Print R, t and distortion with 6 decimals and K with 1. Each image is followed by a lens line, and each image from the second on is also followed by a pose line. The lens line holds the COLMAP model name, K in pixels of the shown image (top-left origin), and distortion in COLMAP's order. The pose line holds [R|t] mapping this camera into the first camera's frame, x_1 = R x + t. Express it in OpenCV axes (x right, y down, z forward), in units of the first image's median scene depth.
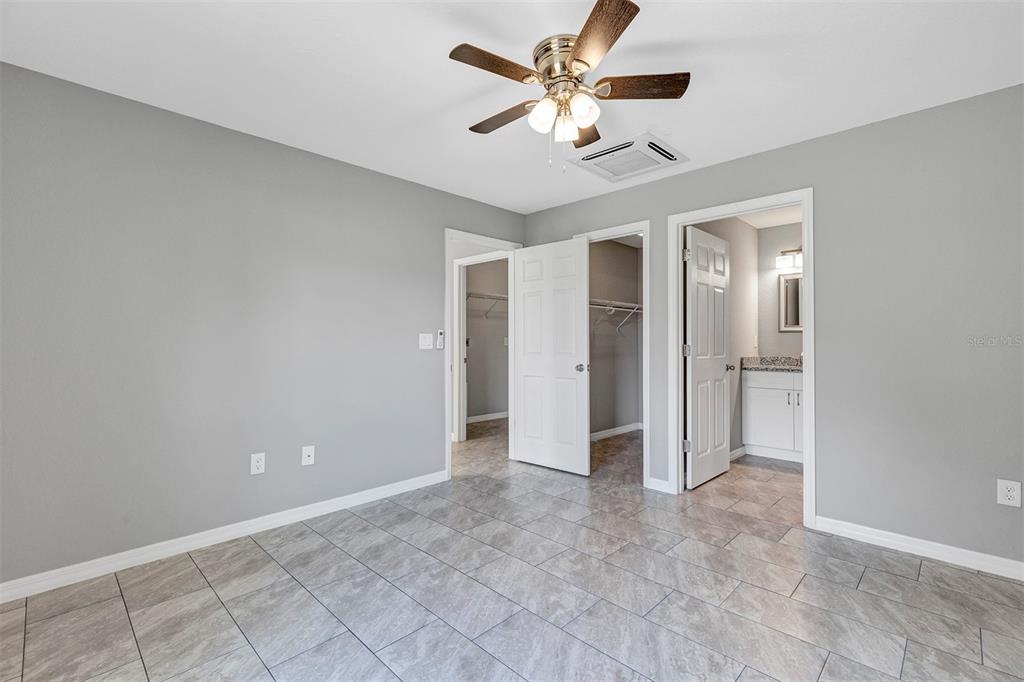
lens RADIAL K [[462.6, 0, 504.2], [0, 462.6, 333.4], [0, 0, 1]] dist [0.002745, 0.003707]
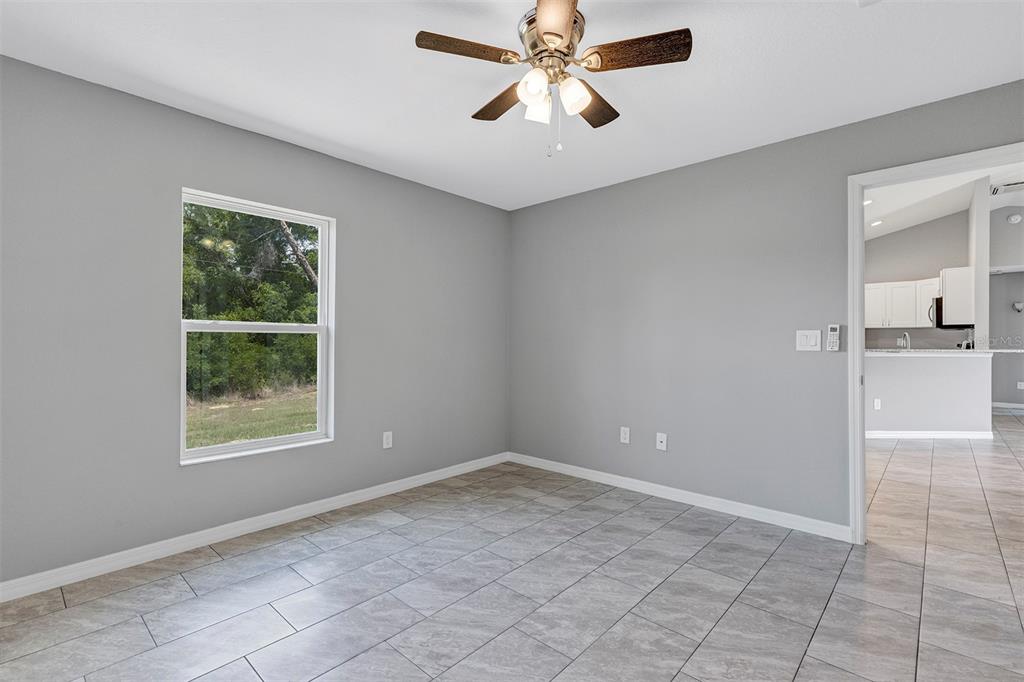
lens RADIAL K [[462.6, 0, 504.9], [0, 462.6, 341.7], [0, 0, 1]] dist [0.002745, 0.003707]
pose [[0.042200, 0.008163, -0.999076, 0.748067], [0.012150, 0.999888, 0.008683, 0.008451], [0.999035, -0.012506, 0.042096, 0.634460]]
